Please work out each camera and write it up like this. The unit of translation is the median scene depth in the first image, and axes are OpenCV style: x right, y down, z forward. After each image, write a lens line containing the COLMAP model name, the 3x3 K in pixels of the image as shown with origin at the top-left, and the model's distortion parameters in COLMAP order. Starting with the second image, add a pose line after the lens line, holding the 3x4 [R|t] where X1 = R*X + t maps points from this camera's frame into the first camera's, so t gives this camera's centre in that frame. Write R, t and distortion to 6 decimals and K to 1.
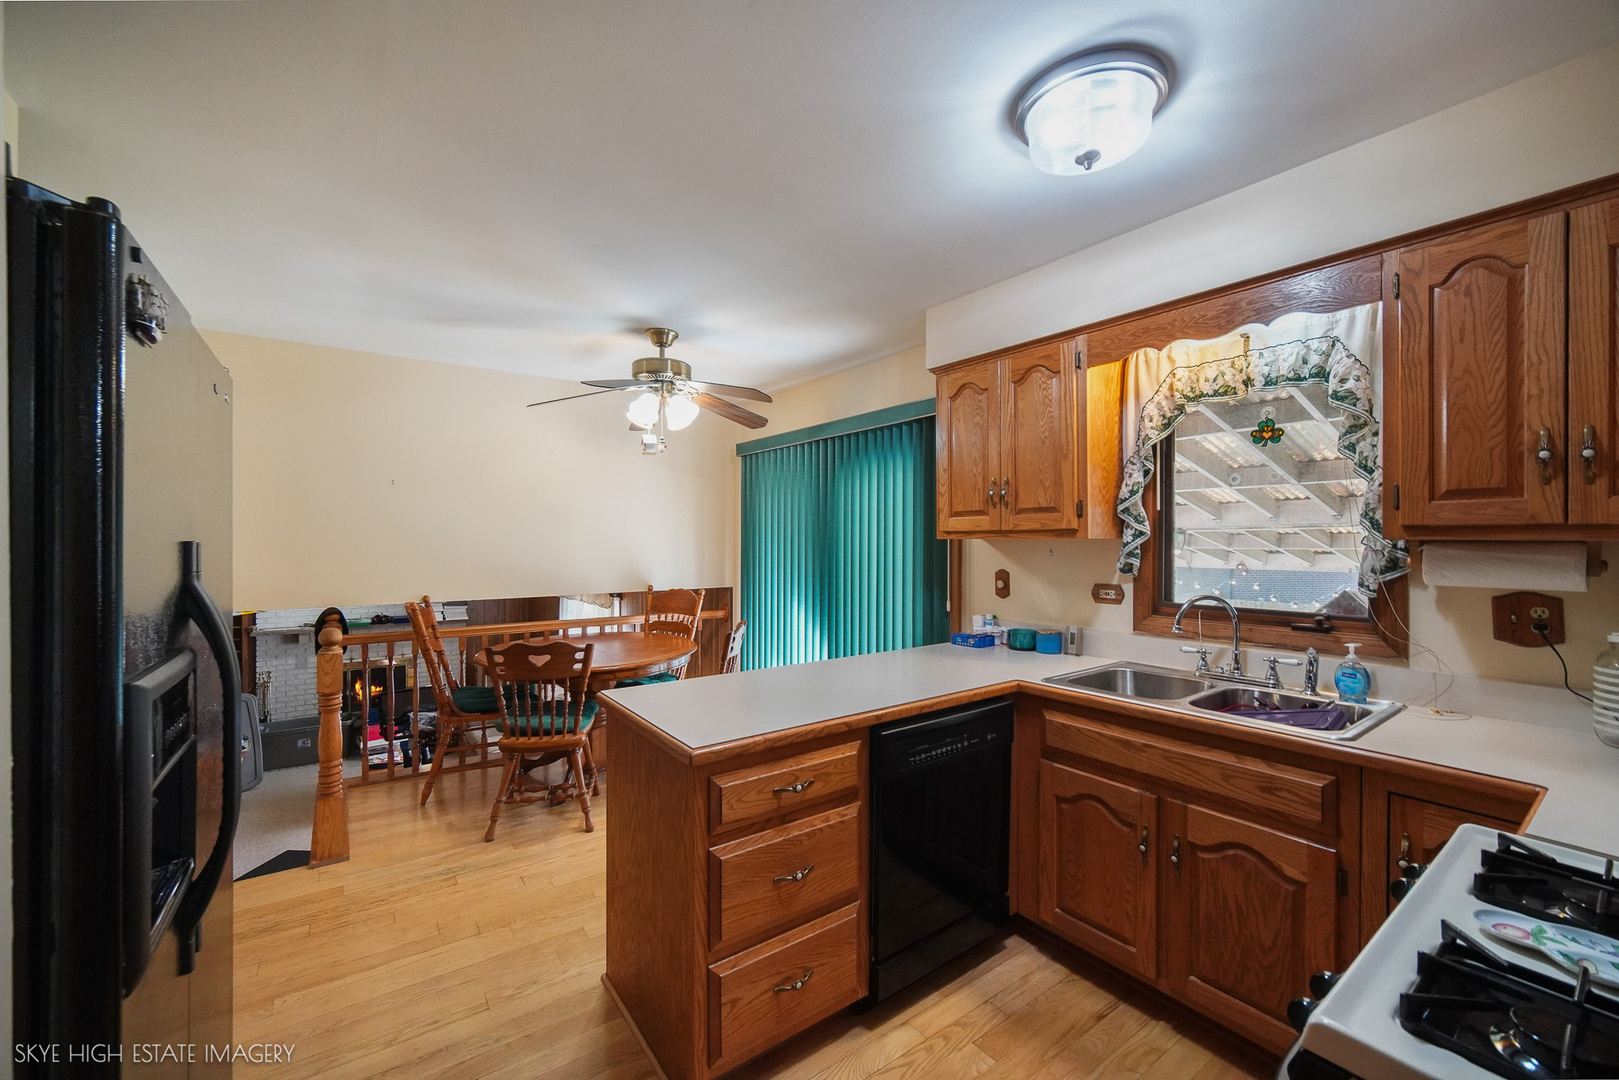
lens RADIAL K [[645.6, 0, 811.1], [0, 645.6, 538.8], [0, 0, 1]] dist [-0.000328, -0.000018]
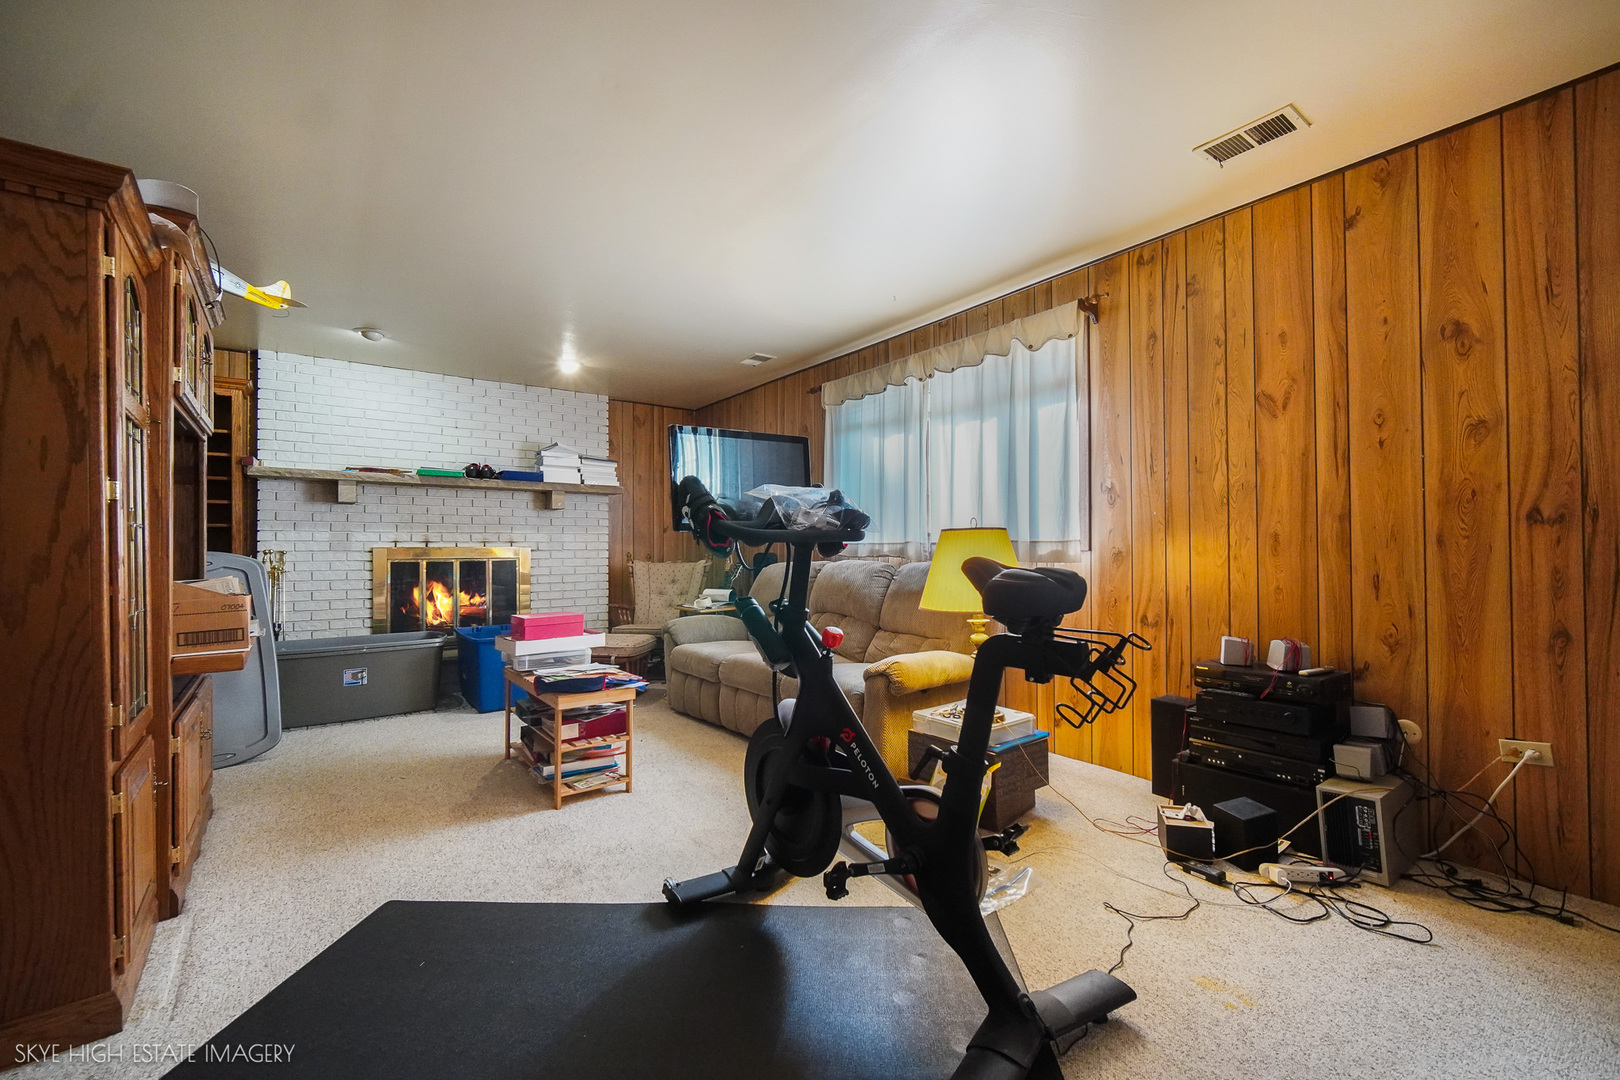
lens RADIAL K [[646.0, 0, 808.5], [0, 646.0, 548.4], [0, 0, 1]] dist [-0.000328, -0.000018]
pose [[0.999497, -0.003790, 0.031488, -0.425046], [0.004118, 0.999938, -0.010347, 0.212417], [-0.031447, 0.010471, 0.999451, 0.457148]]
